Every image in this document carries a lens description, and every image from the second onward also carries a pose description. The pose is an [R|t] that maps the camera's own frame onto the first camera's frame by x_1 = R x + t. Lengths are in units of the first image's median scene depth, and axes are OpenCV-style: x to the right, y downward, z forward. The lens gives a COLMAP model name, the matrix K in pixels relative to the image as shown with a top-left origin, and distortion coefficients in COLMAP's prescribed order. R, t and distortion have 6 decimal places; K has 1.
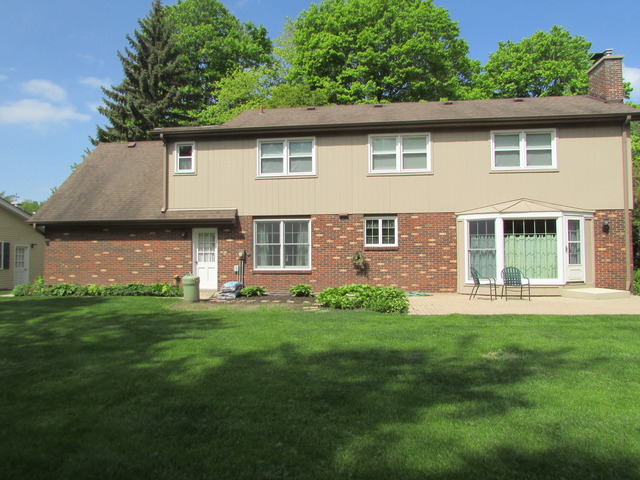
lens RADIAL K [[455.3, 0, 320.0], [0, 455.3, 240.0], [0, 0, 1]] dist [-0.037655, 0.001172]
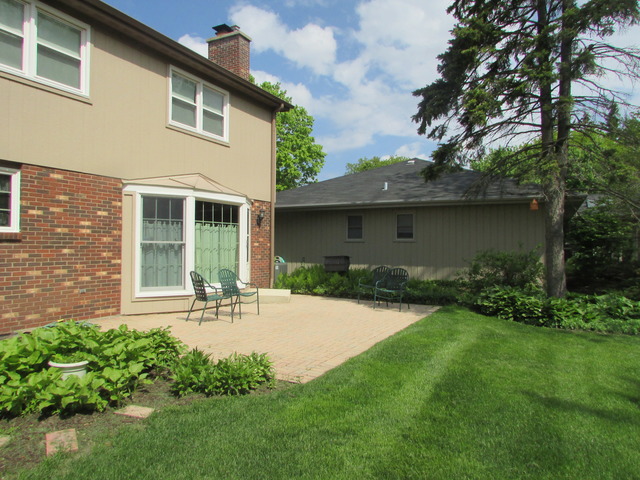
lens RADIAL K [[455.3, 0, 320.0], [0, 455.3, 240.0], [0, 0, 1]] dist [-0.037655, 0.001172]
pose [[0.319744, 0.020342, 0.947286, -0.177197], [-0.039256, 0.999195, -0.008207, 0.013748], [-0.946690, -0.034563, 0.320285, 0.568430]]
